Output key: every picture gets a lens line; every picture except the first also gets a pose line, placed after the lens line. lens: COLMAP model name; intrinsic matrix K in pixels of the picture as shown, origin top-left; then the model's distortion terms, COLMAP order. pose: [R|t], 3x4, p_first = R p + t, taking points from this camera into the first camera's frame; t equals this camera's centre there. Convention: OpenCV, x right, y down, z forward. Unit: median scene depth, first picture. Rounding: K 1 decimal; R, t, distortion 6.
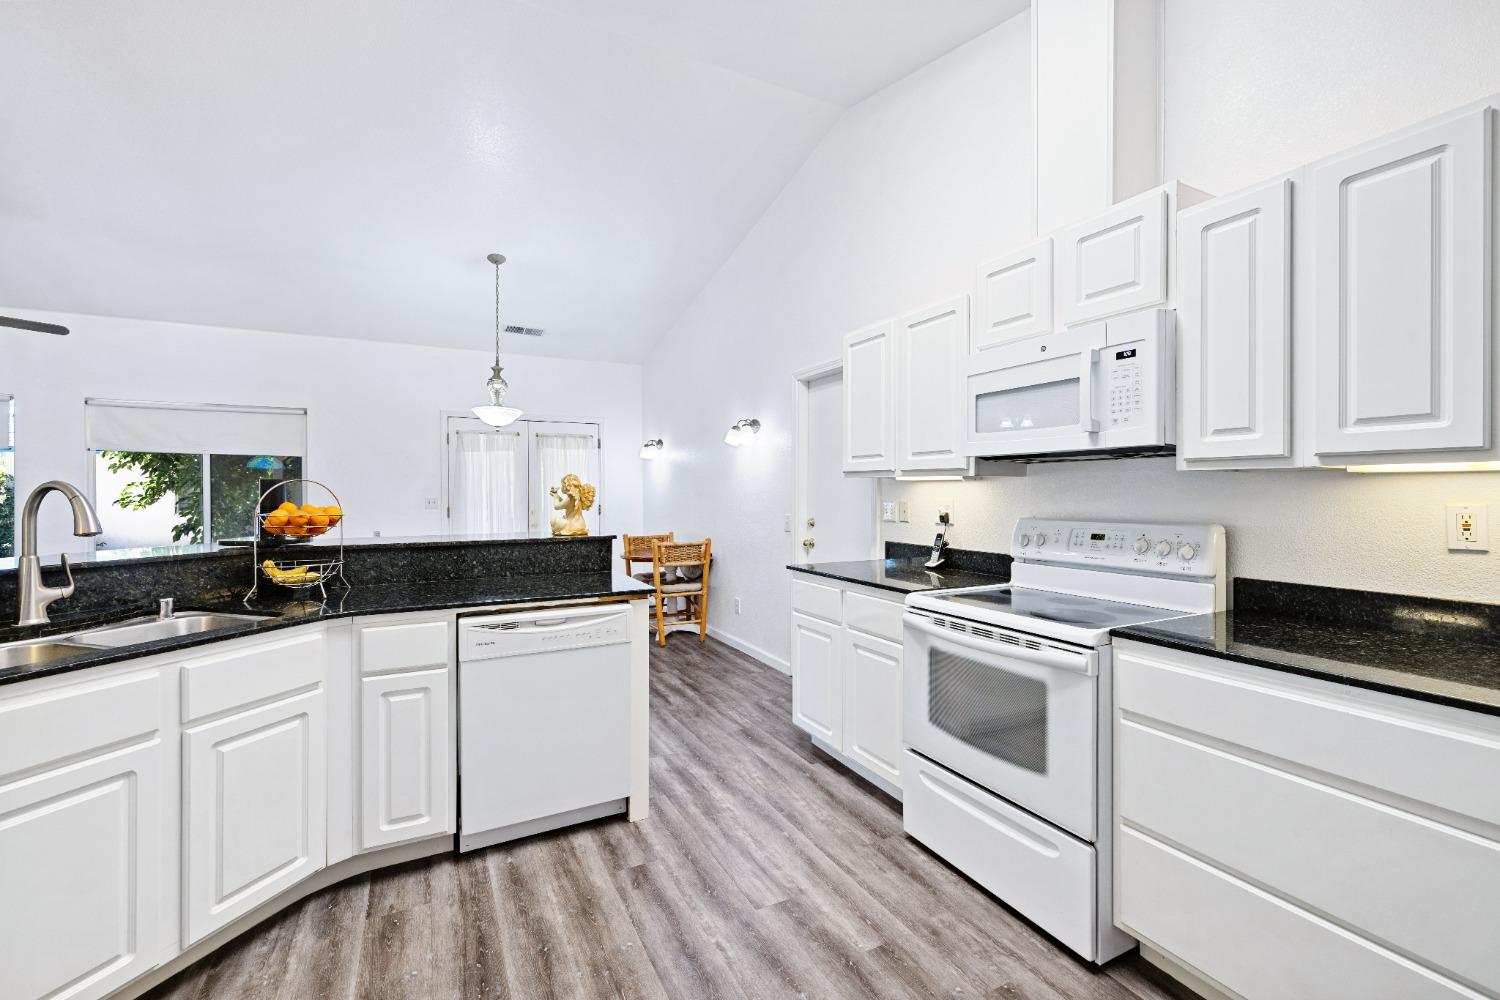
lens RADIAL K [[642.9, 0, 758.7], [0, 642.9, 491.8], [0, 0, 1]] dist [0.003831, 0.001274]
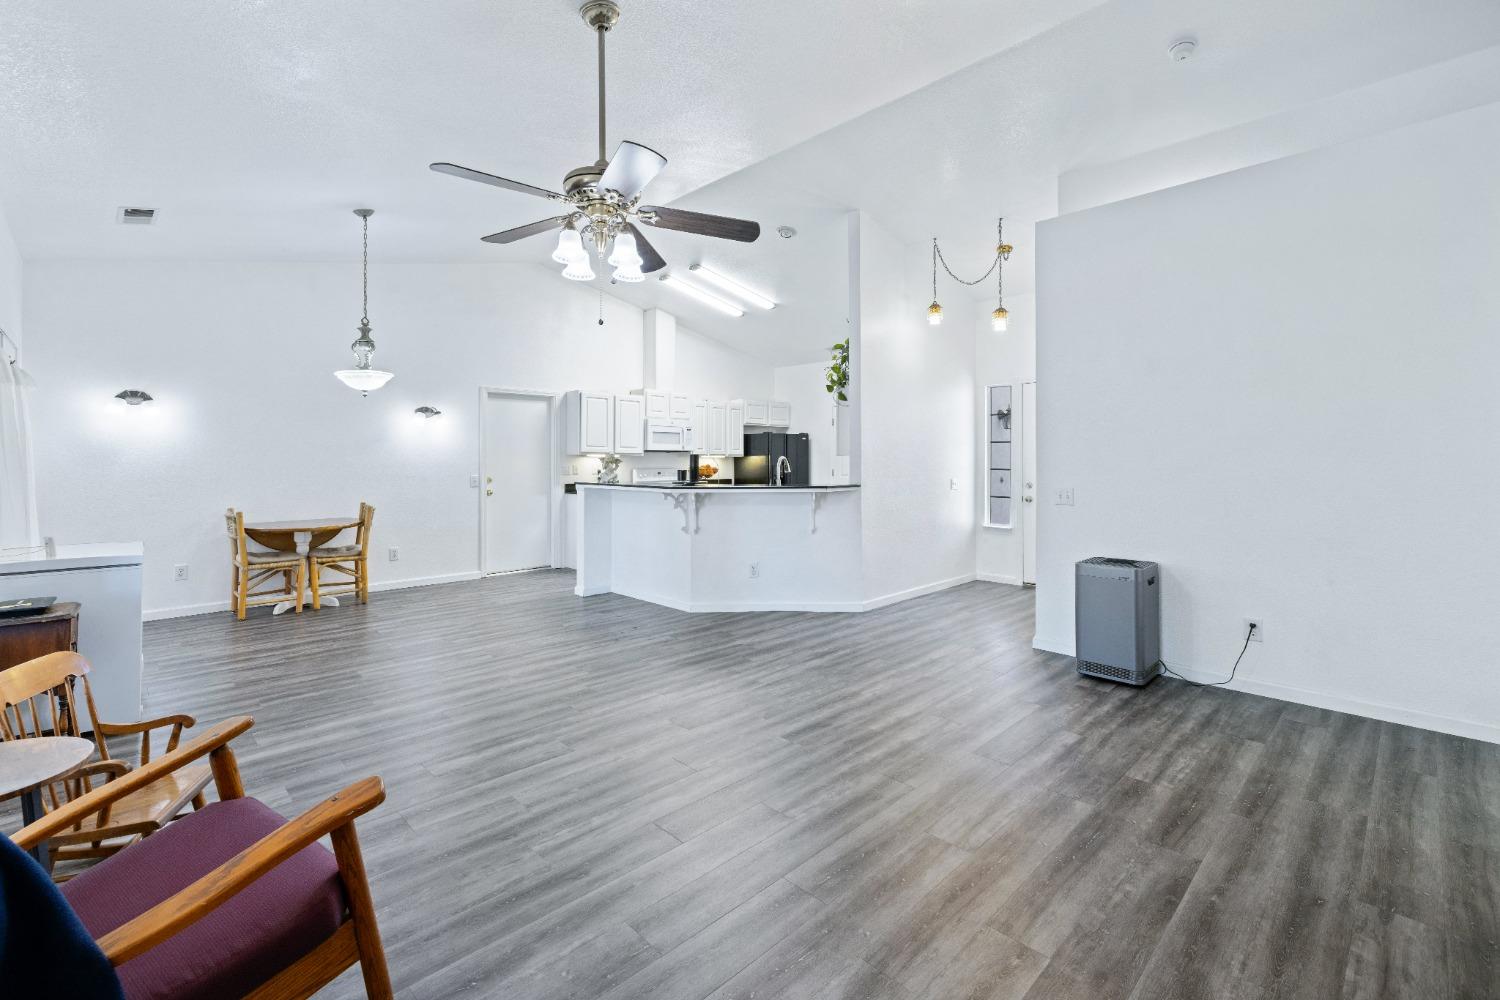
lens RADIAL K [[642.9, 0, 734.3], [0, 642.9, 448.9], [0, 0, 1]] dist [0.003831, 0.001274]
pose [[-0.282967, 0.020444, 0.958912, -3.028122], [0.003366, 0.999788, -0.020322, 0.010004], [-0.959124, -0.002523, -0.282975, 1.550885]]
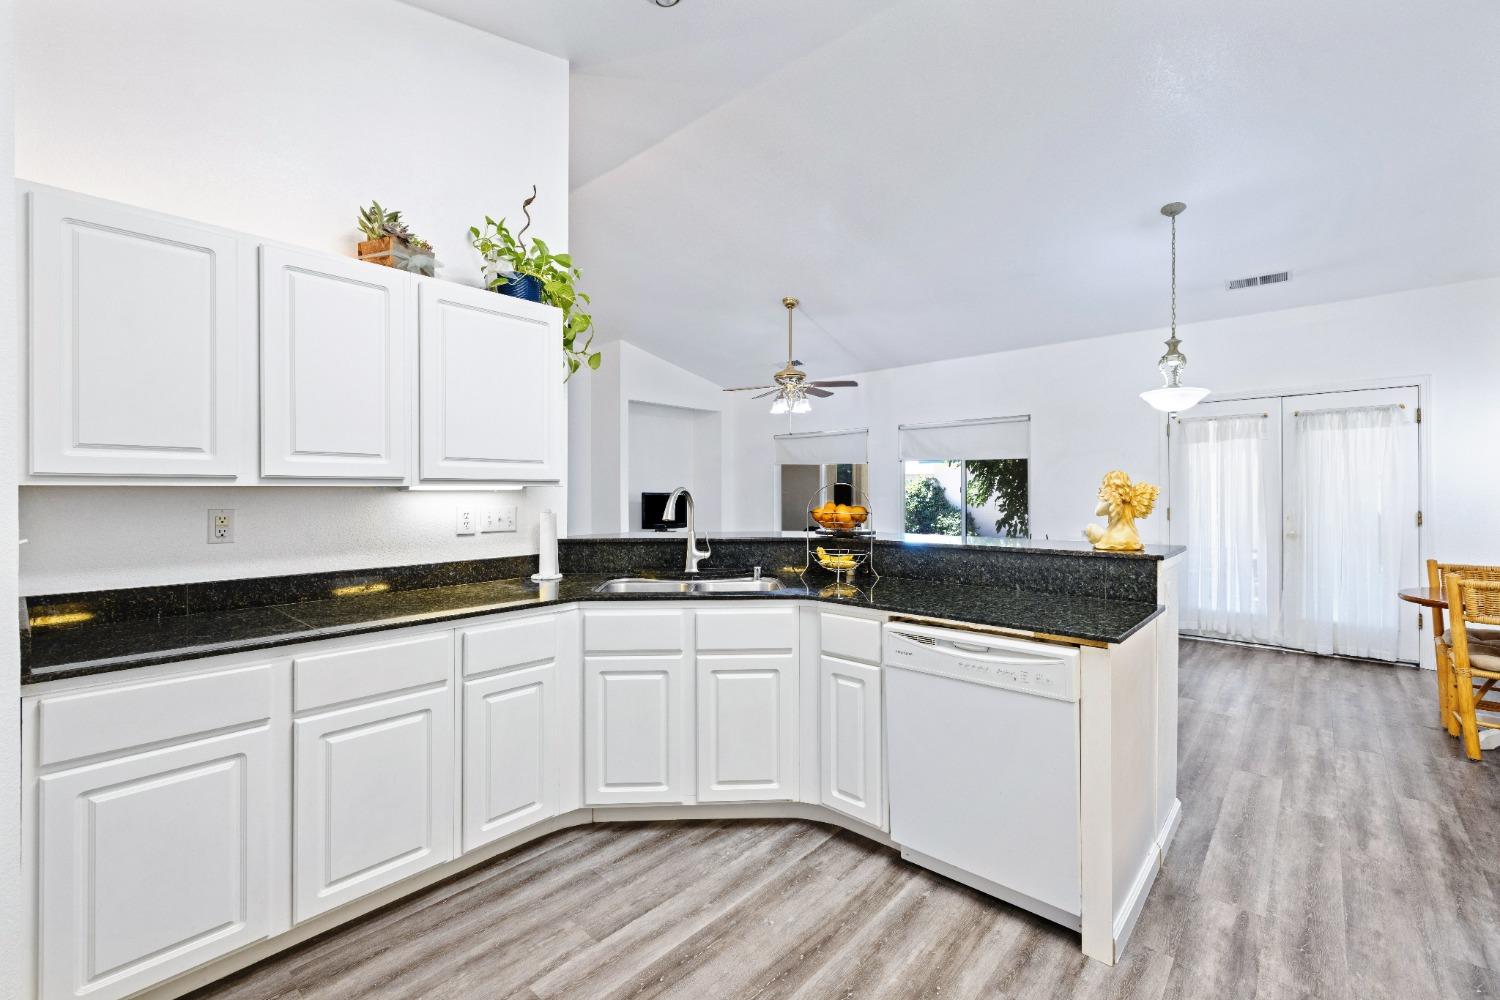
lens RADIAL K [[631.2, 0, 737.0], [0, 631.2, 493.7], [0, 0, 1]] dist [-0.000210, 0.000084]
pose [[0.336150, 0.004458, -0.941798, 0.347196], [0.001935, 0.999983, 0.005424, -0.005844], [0.941807, -0.003646, 0.336136, 0.416181]]
